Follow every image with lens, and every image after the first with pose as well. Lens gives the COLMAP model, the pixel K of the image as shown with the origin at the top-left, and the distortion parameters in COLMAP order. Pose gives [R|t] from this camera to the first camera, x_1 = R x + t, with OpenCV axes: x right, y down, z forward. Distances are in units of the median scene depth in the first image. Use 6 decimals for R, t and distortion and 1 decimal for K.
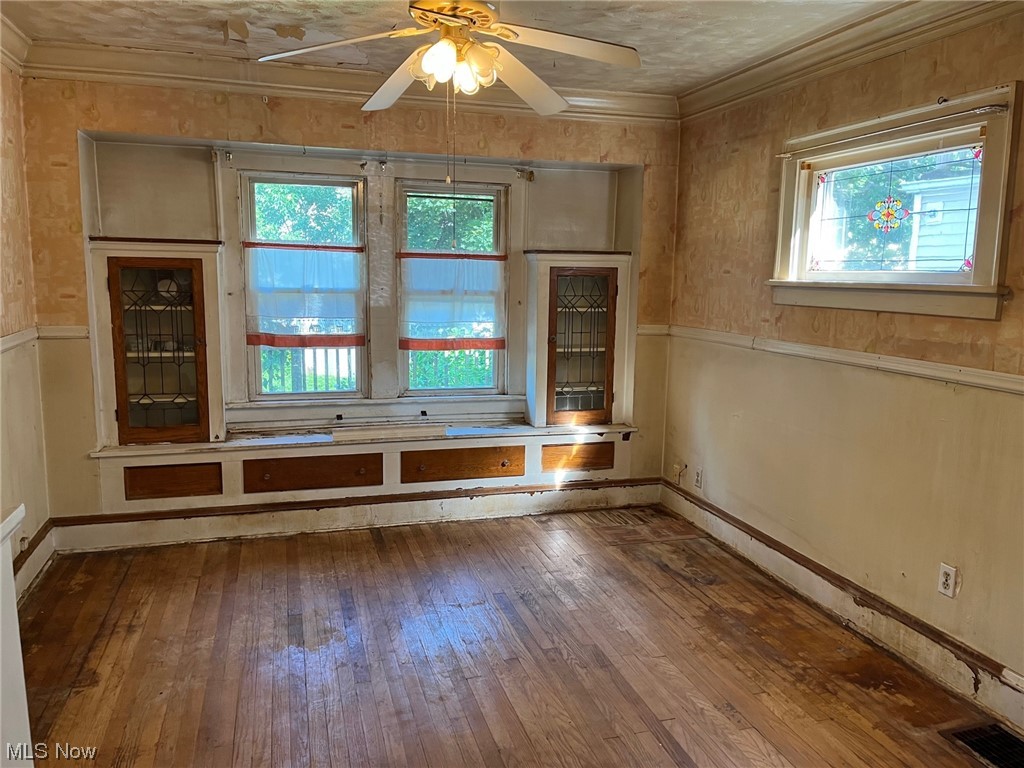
lens RADIAL K [[772.9, 0, 520.3], [0, 772.9, 400.9], [0, 0, 1]] dist [-0.007070, -0.010634]
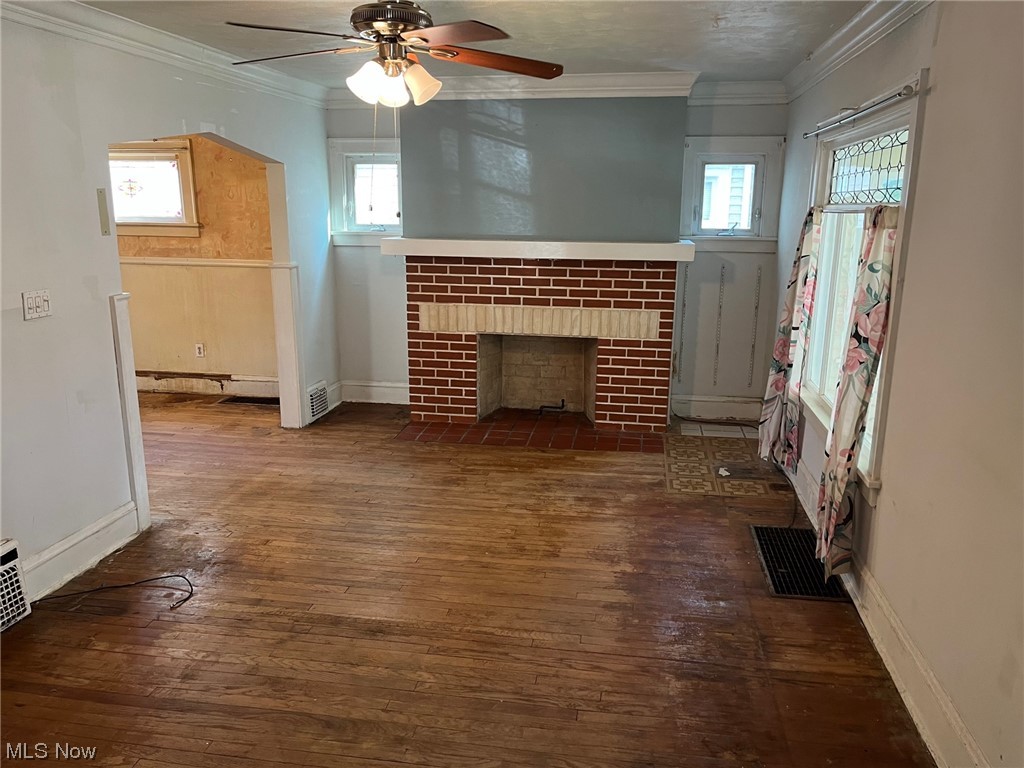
lens RADIAL K [[772.9, 0, 514.4], [0, 772.9, 386.4], [0, 0, 1]] dist [-0.007070, -0.010634]
pose [[0.442768, -0.218273, 0.869662, -1.110119], [0.140839, 0.974808, 0.172959, 0.070139], [-0.885506, 0.045901, 0.462355, -0.945482]]
